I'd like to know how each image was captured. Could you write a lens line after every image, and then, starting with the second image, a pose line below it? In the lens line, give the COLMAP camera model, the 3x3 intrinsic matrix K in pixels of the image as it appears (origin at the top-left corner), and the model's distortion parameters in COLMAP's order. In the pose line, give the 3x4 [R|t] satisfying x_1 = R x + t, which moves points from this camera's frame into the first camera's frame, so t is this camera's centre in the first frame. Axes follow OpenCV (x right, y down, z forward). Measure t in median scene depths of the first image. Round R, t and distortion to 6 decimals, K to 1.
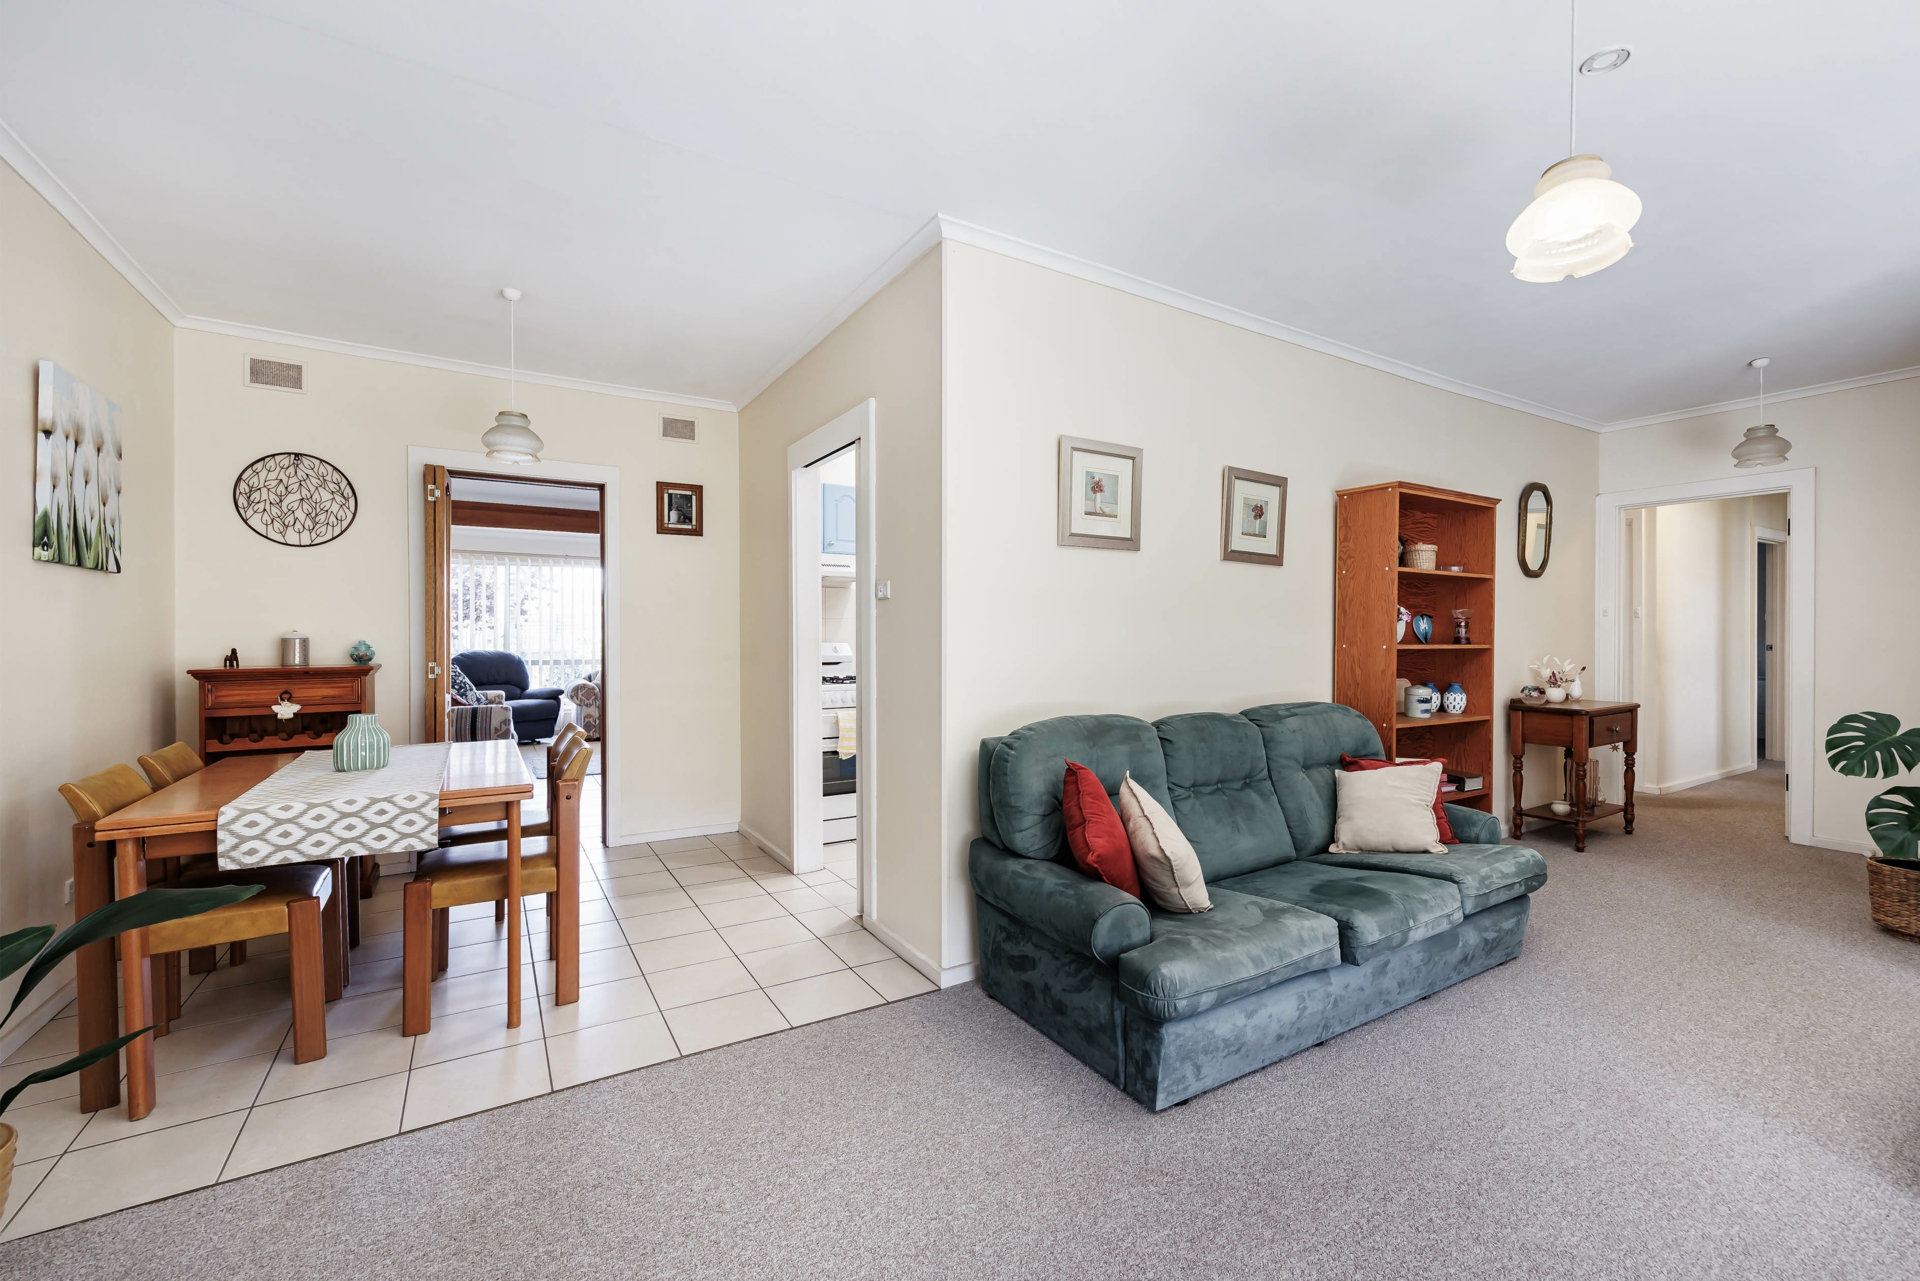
lens RADIAL K [[803.1, 0, 967.0], [0, 803.1, 641.2], [0, 0, 1]] dist [0.002897, -0.000441]
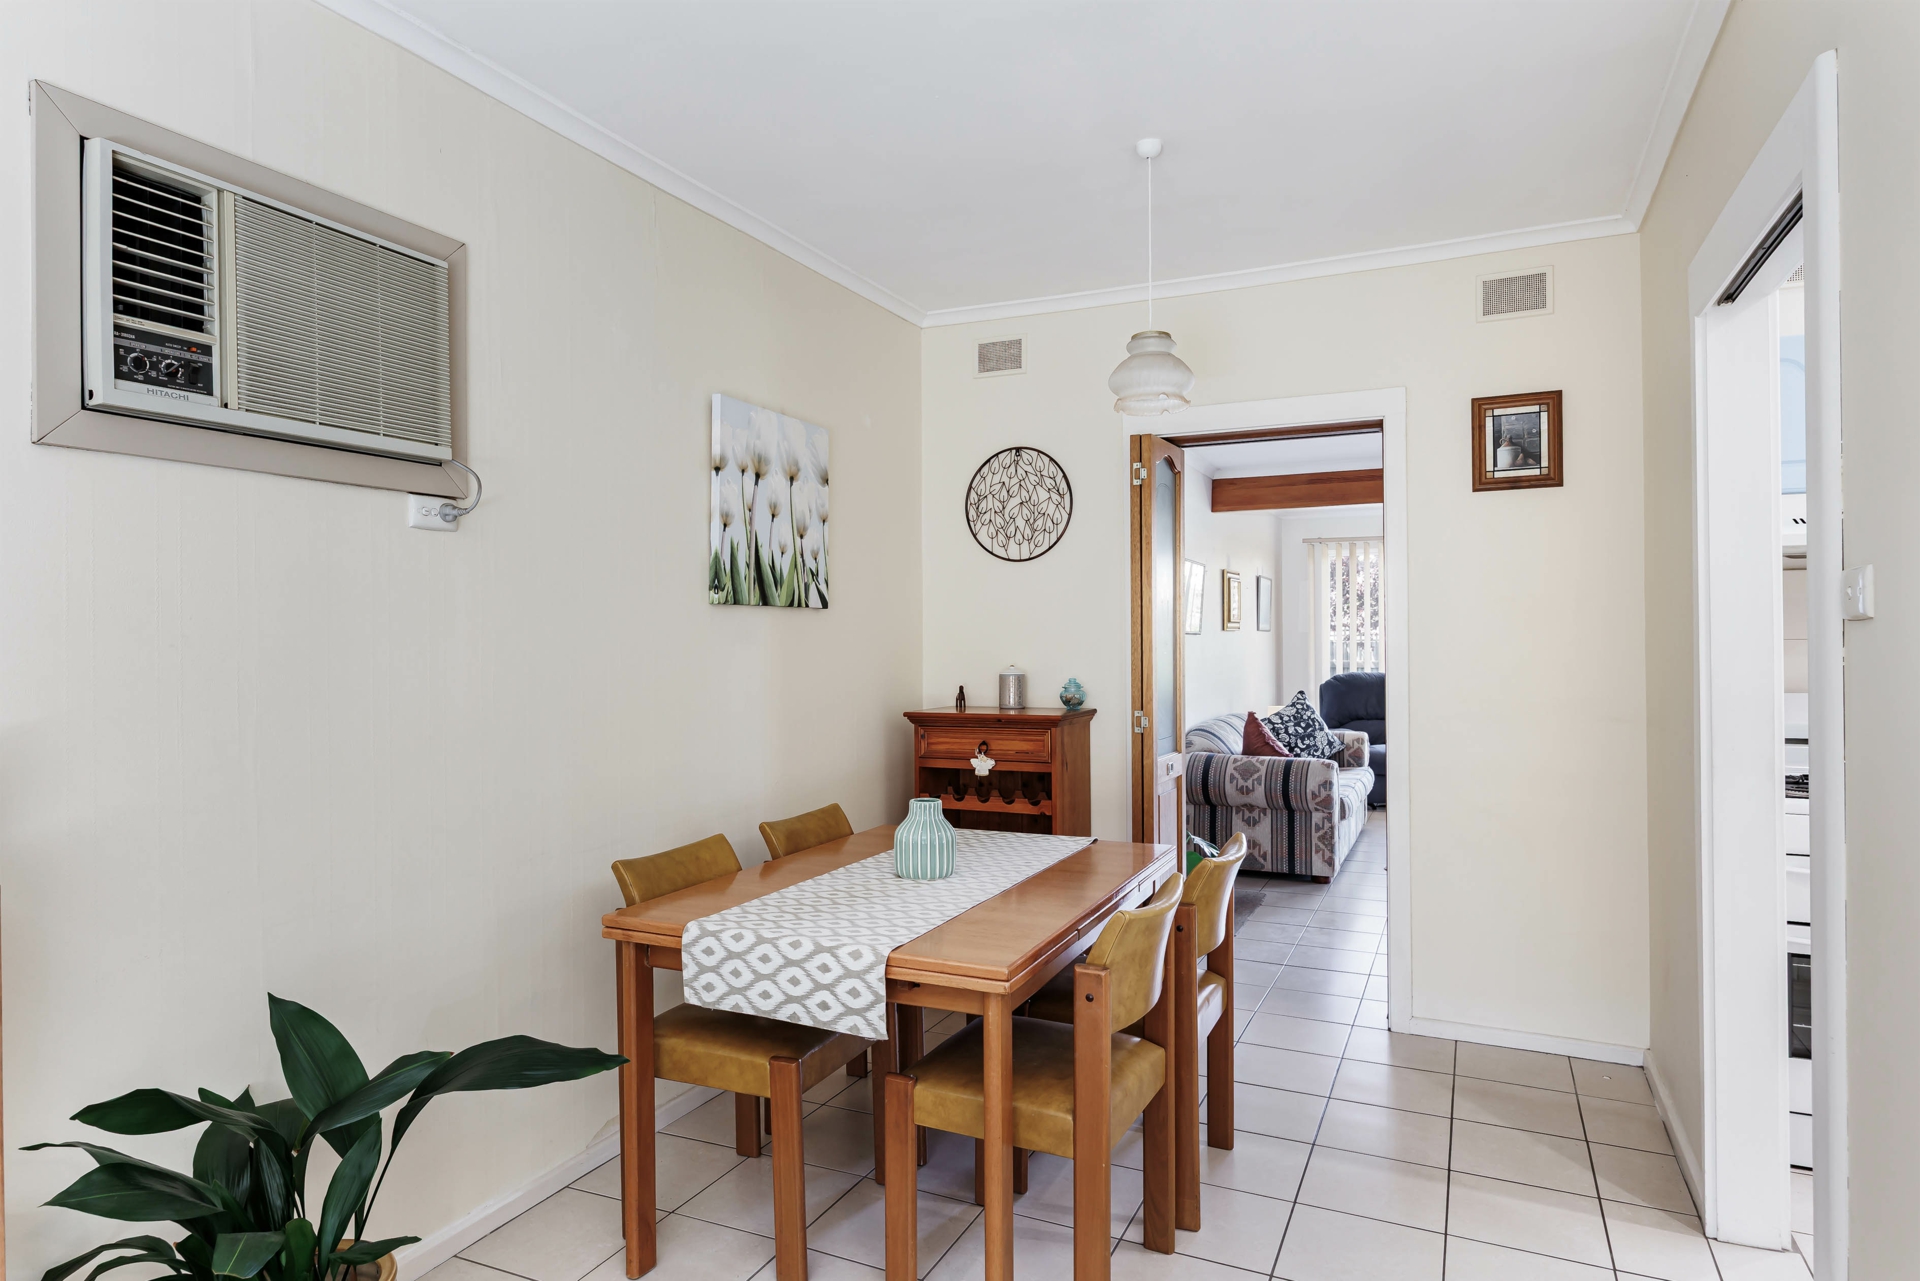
lens RADIAL K [[1092.5, 0, 967.3], [0, 1092.5, 637.2], [0, 0, 1]] dist [0.002919, -0.003387]
pose [[0.558372, -0.006190, -0.829568, 0.058898], [0.001316, 0.999978, -0.006576, -0.034346], [0.829590, 0.002581, 0.558367, 0.345798]]
